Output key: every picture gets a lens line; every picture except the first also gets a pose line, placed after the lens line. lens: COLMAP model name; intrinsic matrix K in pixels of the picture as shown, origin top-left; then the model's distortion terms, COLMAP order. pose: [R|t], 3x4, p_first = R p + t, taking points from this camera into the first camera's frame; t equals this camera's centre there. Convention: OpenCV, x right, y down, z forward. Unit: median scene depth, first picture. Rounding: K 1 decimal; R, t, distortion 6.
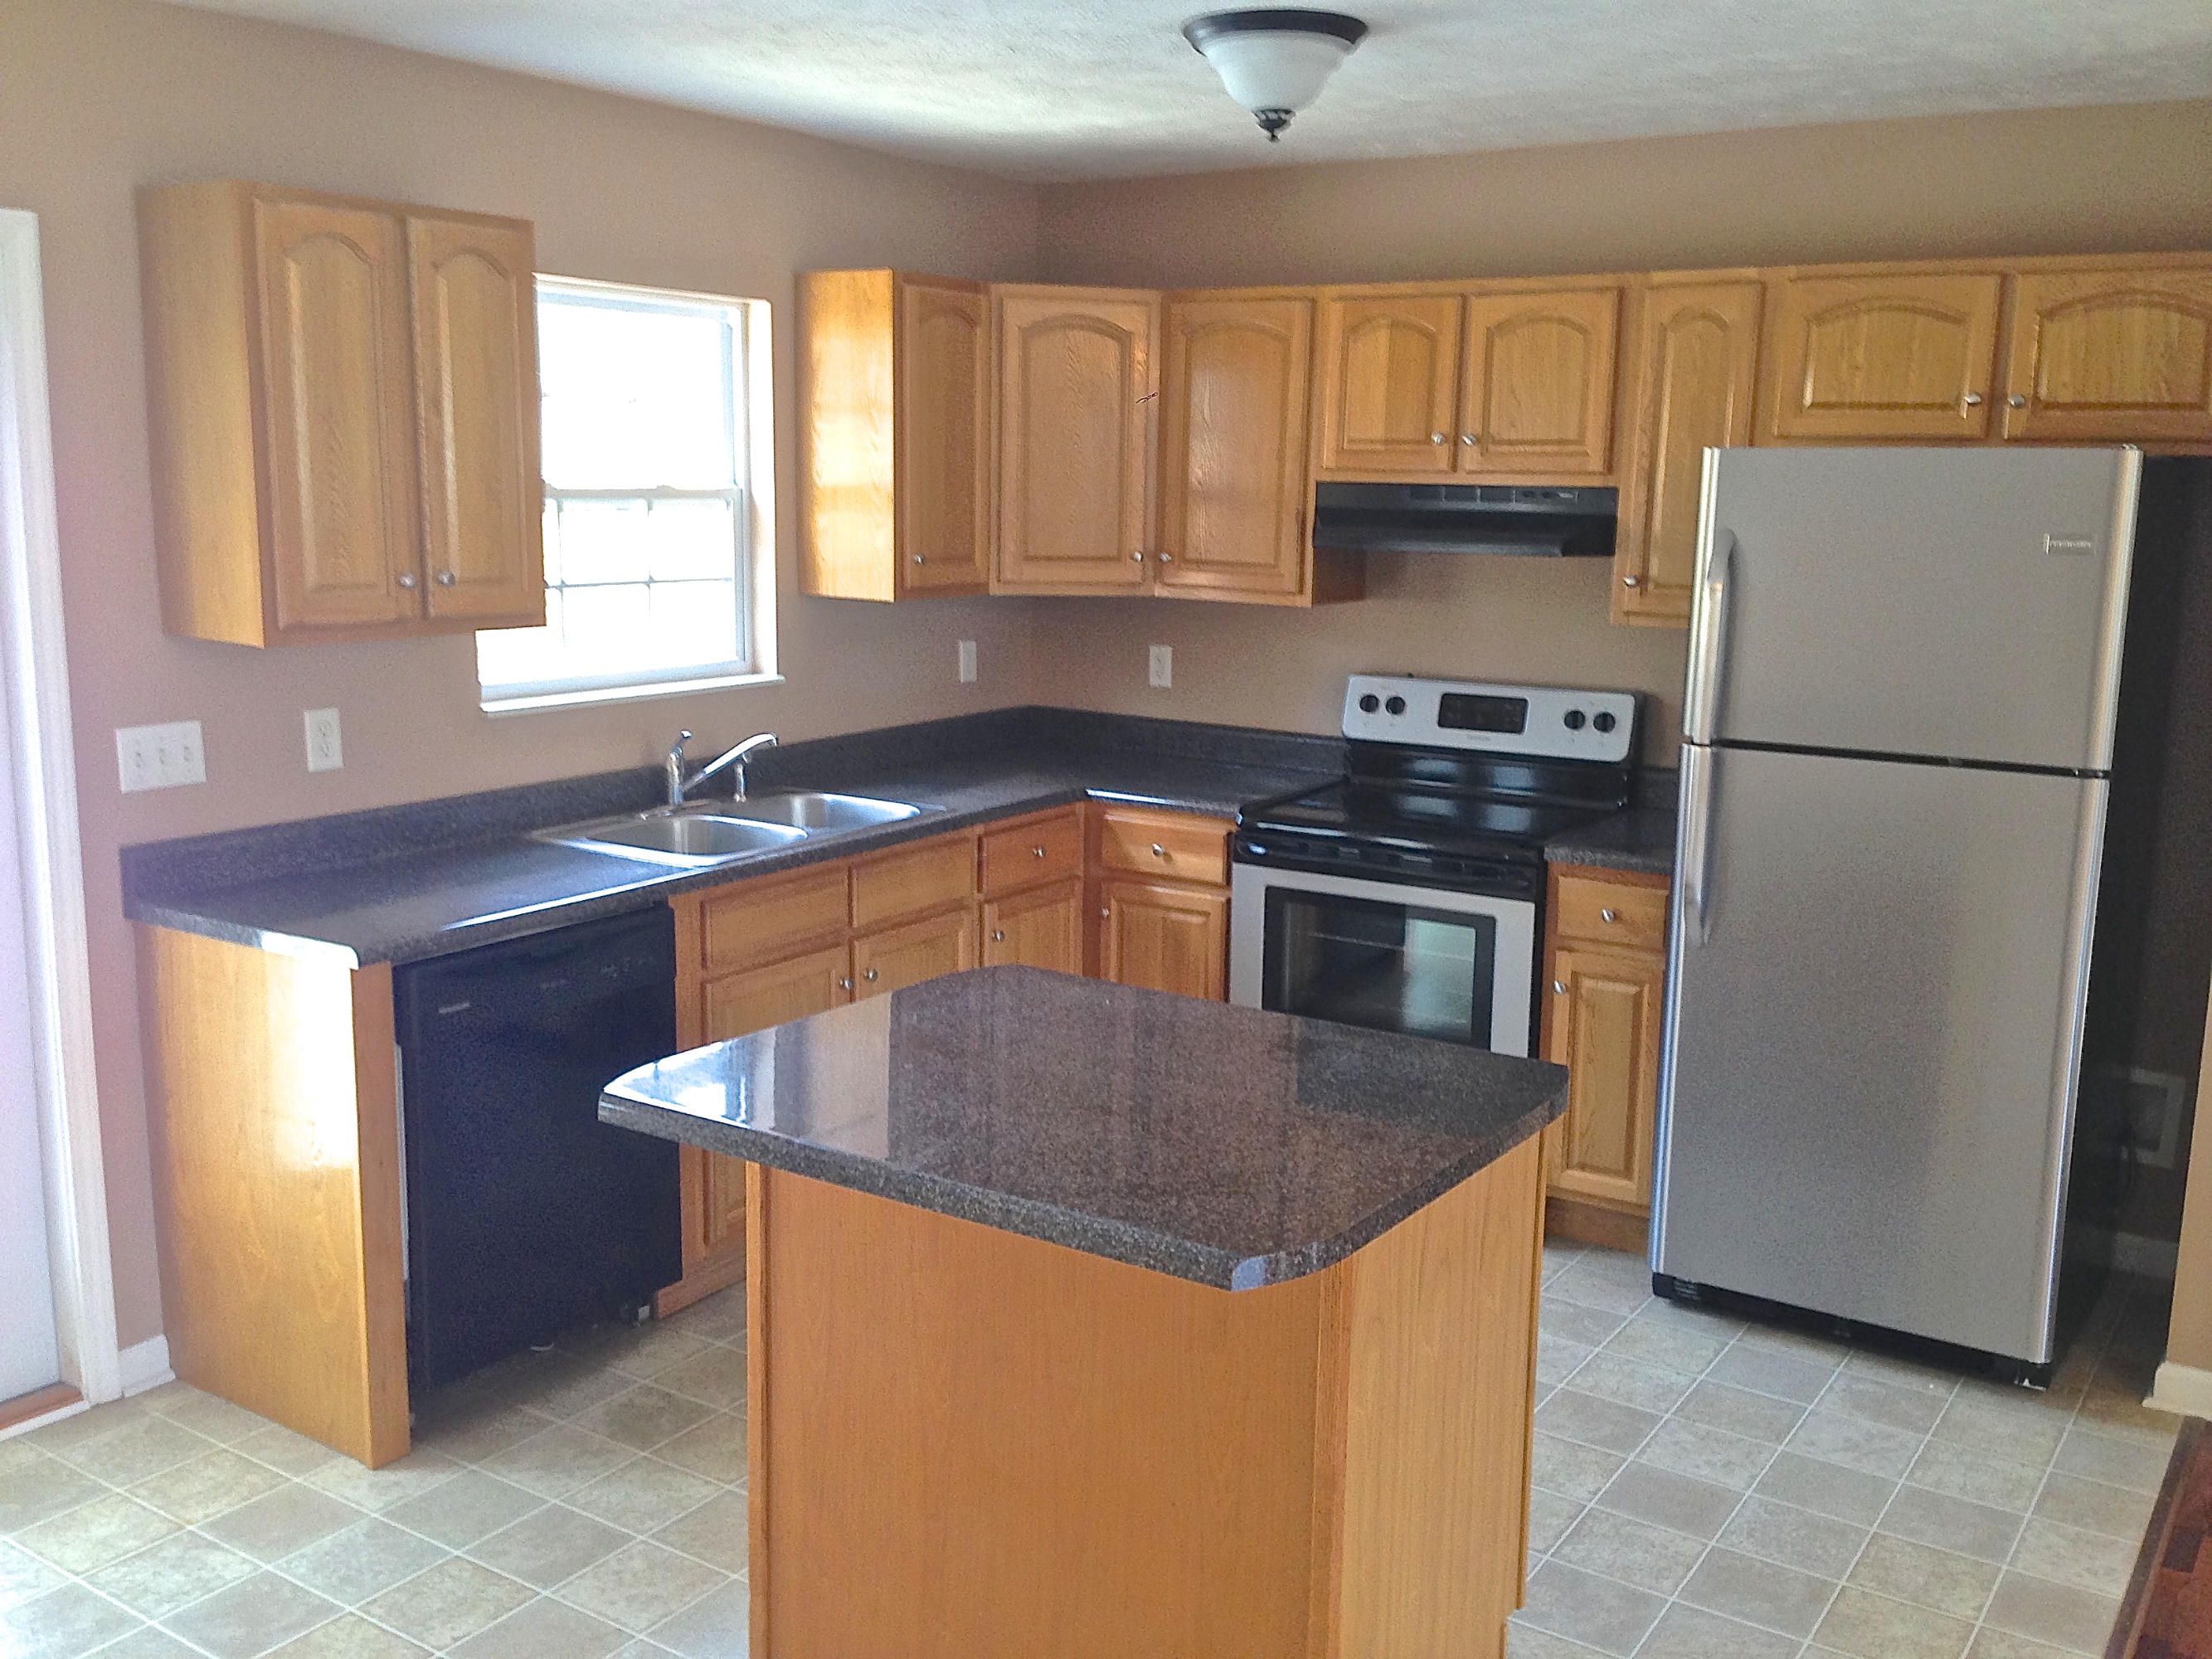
lens RADIAL K [[1971.6, 0, 1106.0], [0, 1971.6, 829.5], [0, 0, 1]] dist [0.009053, 0.002656]
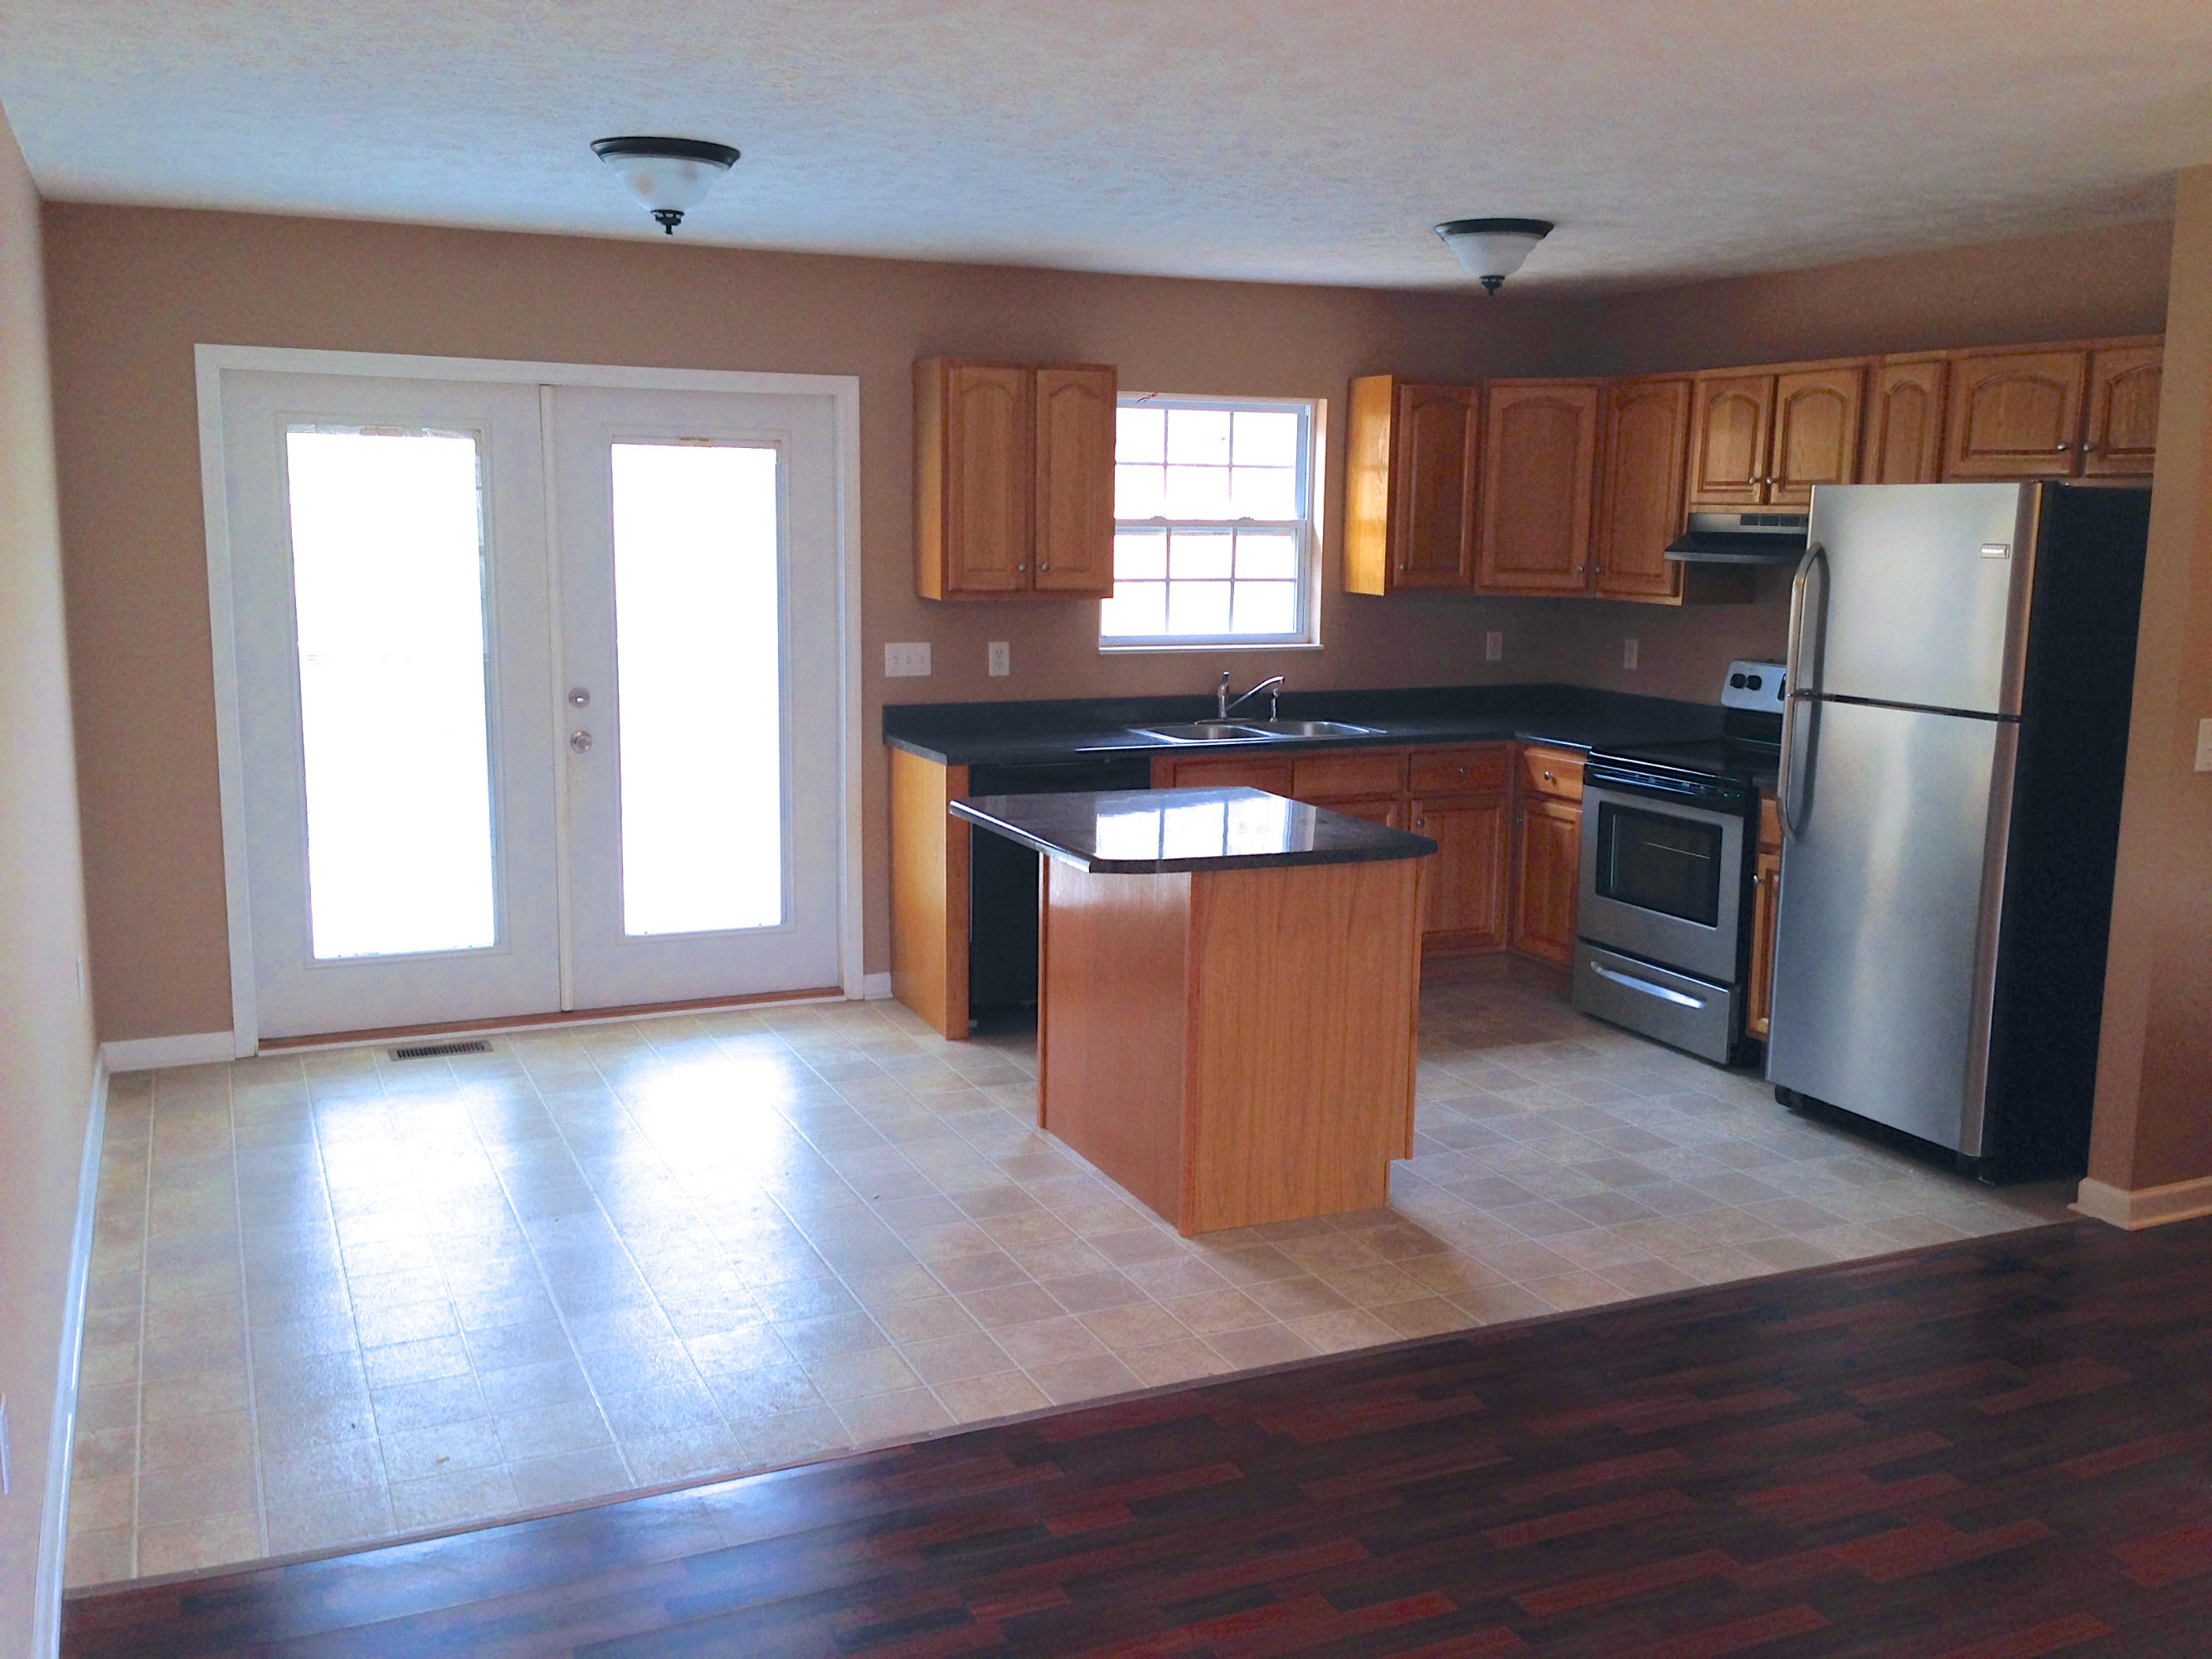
lens RADIAL K [[1971.6, 0, 1106.0], [0, 1971.6, 829.5], [0, 0, 1]] dist [0.009053, 0.002656]
pose [[0.842425, 0.080464, -0.532772, 0.562626], [-0.094531, 0.995522, 0.000880, 0.084648], [0.530457, 0.049623, 0.846258, -0.389028]]
